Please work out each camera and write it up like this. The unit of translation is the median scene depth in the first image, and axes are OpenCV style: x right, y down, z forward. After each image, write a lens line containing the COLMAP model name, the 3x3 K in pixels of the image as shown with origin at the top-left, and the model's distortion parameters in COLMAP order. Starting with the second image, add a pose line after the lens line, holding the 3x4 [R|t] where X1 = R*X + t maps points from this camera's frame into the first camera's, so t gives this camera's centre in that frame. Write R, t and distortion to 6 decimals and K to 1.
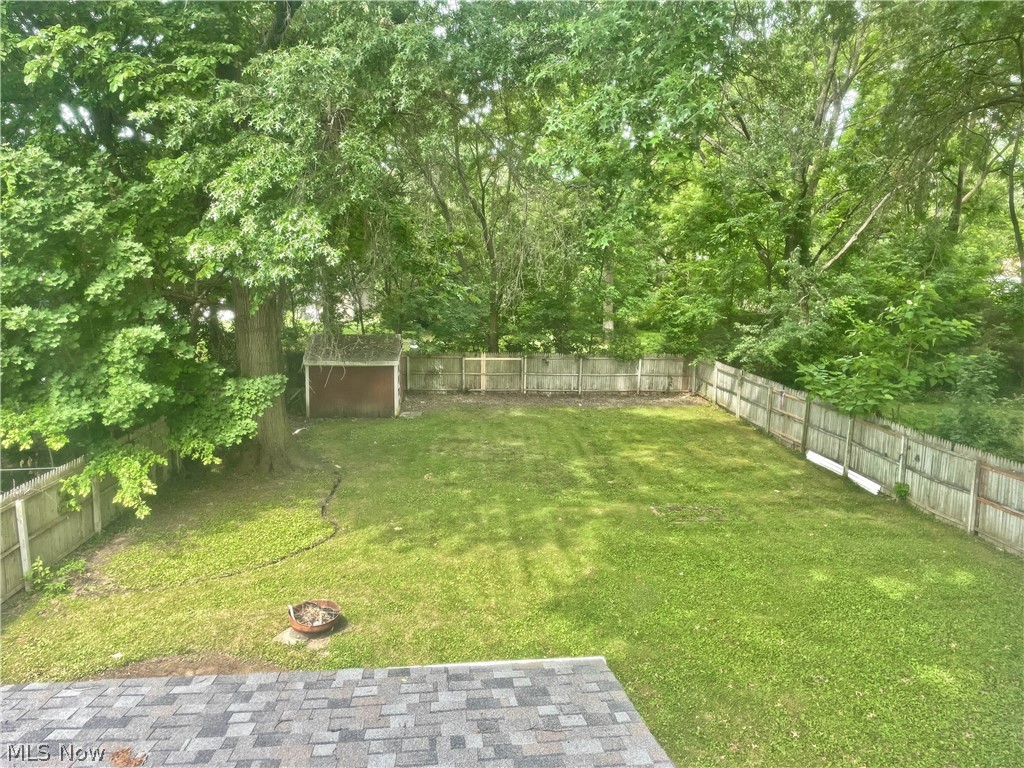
lens RADIAL K [[769.1, 0, 511.9], [0, 769.1, 361.5], [0, 0, 1]] dist [-0.000188, -0.010644]
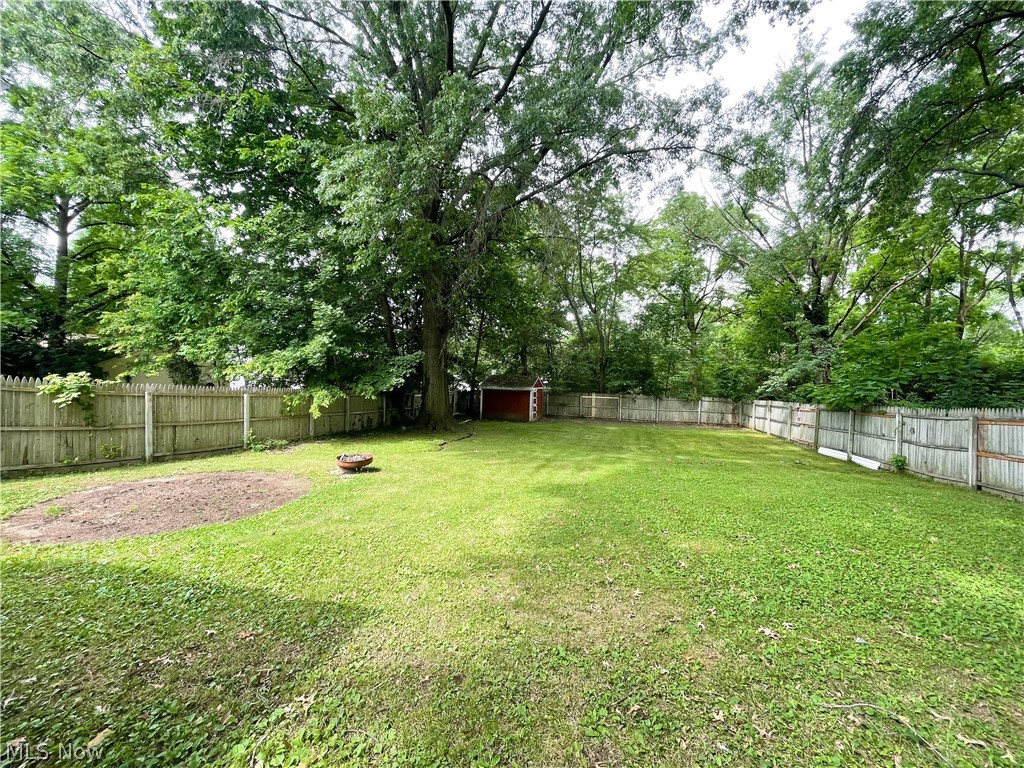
lens RADIAL K [[413.5, 0, 513.0], [0, 413.5, 383.0], [0, 0, 1]] dist [-0.000498, -0.000150]
pose [[0.943077, 0.004365, -0.332546, 0.131753], [-0.052341, 0.989401, -0.135450, 0.133163], [0.328430, 0.145145, 0.933309, 0.167189]]
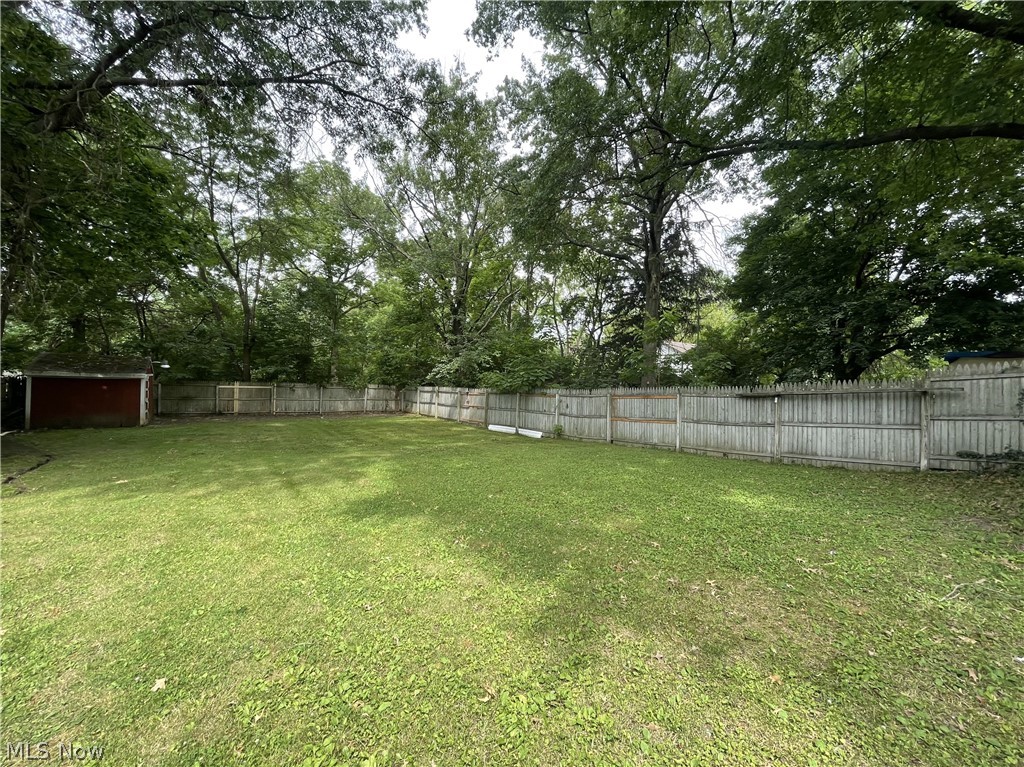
lens RADIAL K [[432.1, 0, 518.0], [0, 432.1, 379.9], [0, 0, 1]] dist [-0.002469, -0.000959]
pose [[0.856236, 0.004314, 0.516567, -0.011327], [0.061222, 0.992070, -0.109764, 0.127831], [-0.512944, 0.125609, 0.849183, 0.231615]]
